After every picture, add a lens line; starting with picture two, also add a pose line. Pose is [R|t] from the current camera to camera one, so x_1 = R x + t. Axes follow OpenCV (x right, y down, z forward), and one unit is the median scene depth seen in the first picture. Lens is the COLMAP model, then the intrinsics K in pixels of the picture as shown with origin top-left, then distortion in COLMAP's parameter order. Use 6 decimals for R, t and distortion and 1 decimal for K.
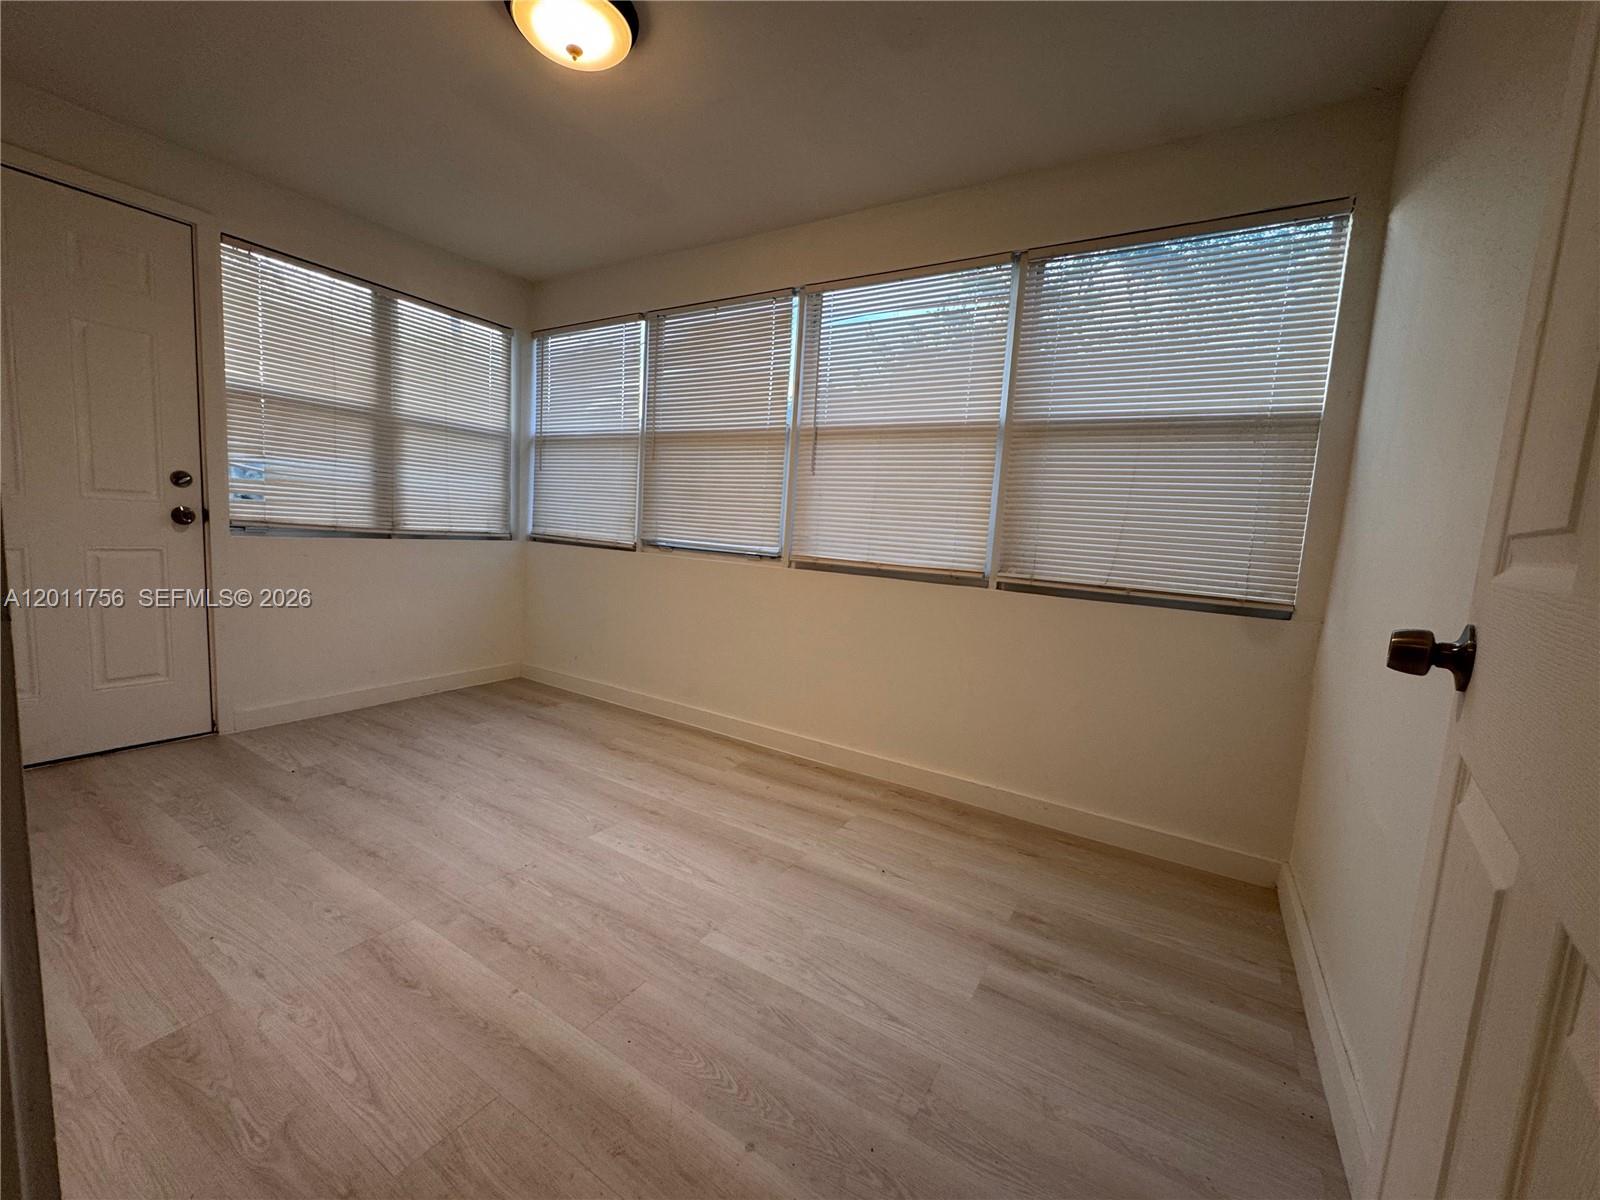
lens RADIAL K [[639.9, 0, 798.0], [0, 639.9, 599.1], [0, 0, 1]] dist [-0.004367, 0.000367]
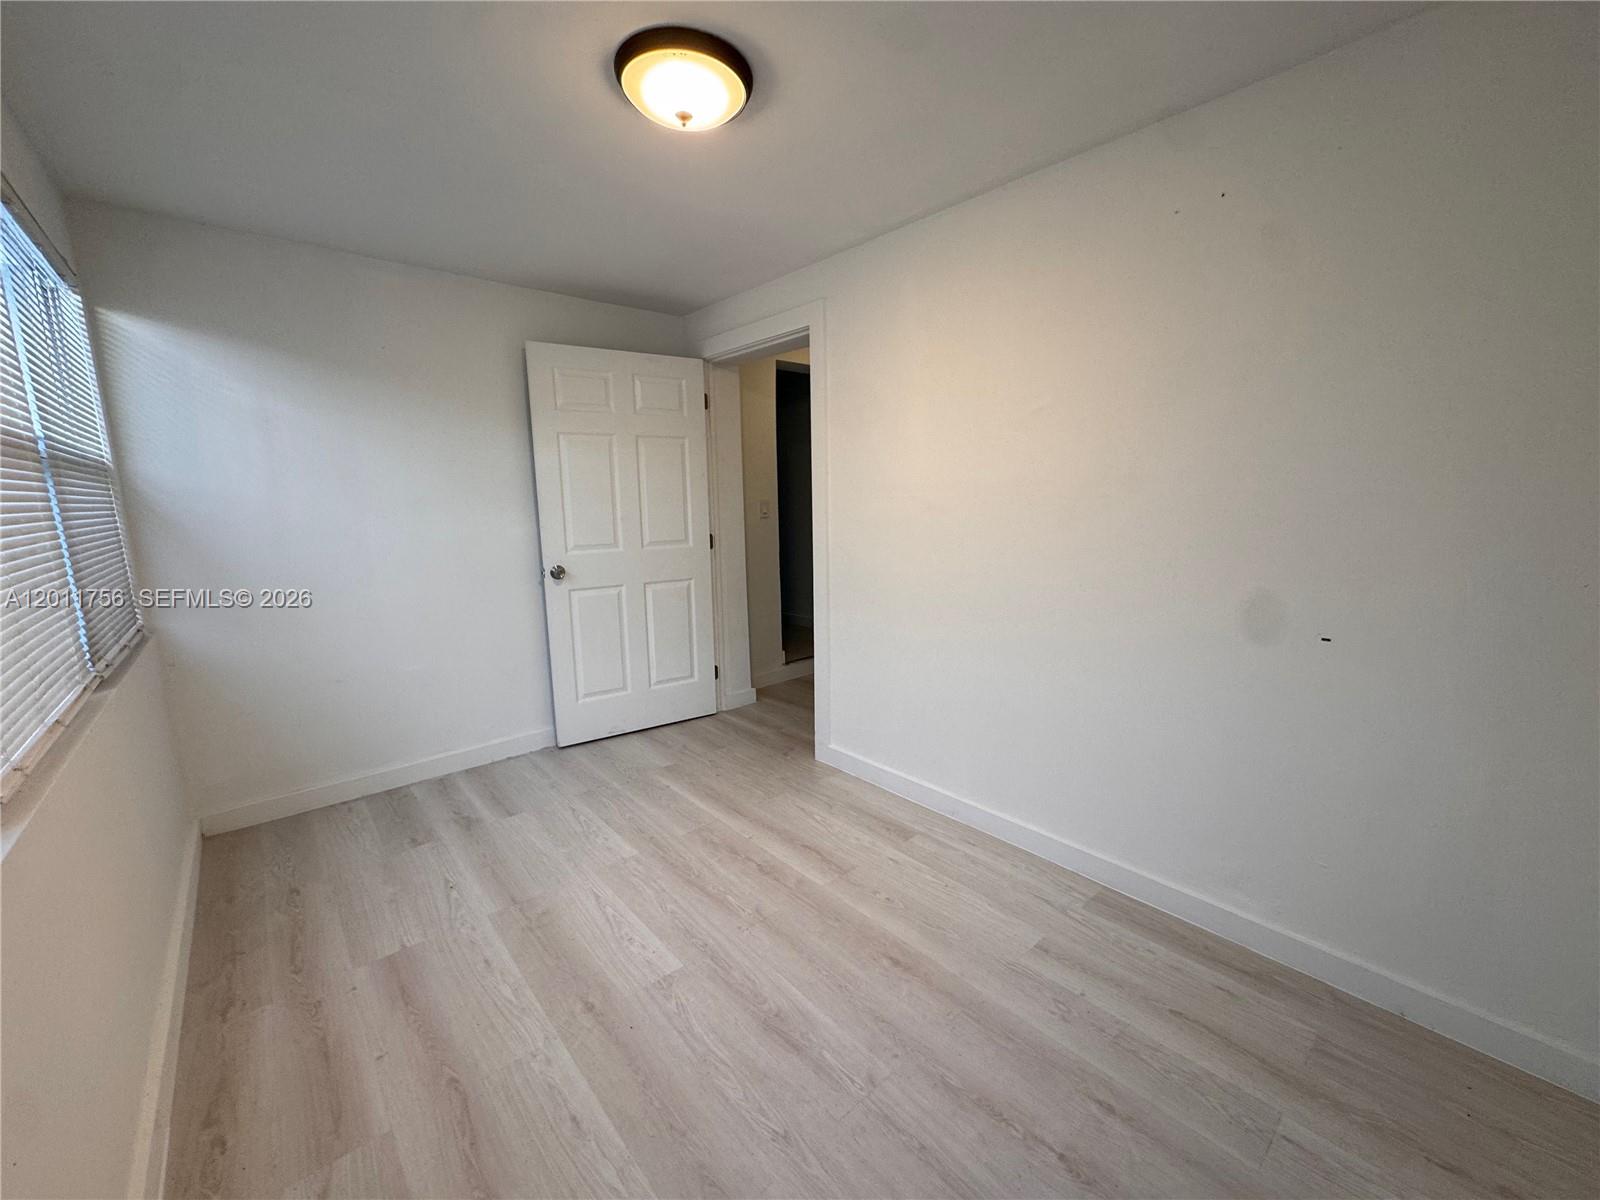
lens RADIAL K [[639.9, 0, 798.0], [0, 639.9, 599.1], [0, 0, 1]] dist [-0.004367, 0.000367]
pose [[-0.953557, -0.093111, 0.286459, -0.783321], [-0.006644, 0.957293, 0.289043, -0.420320], [-0.301138, 0.273716, -0.913452, 1.852163]]
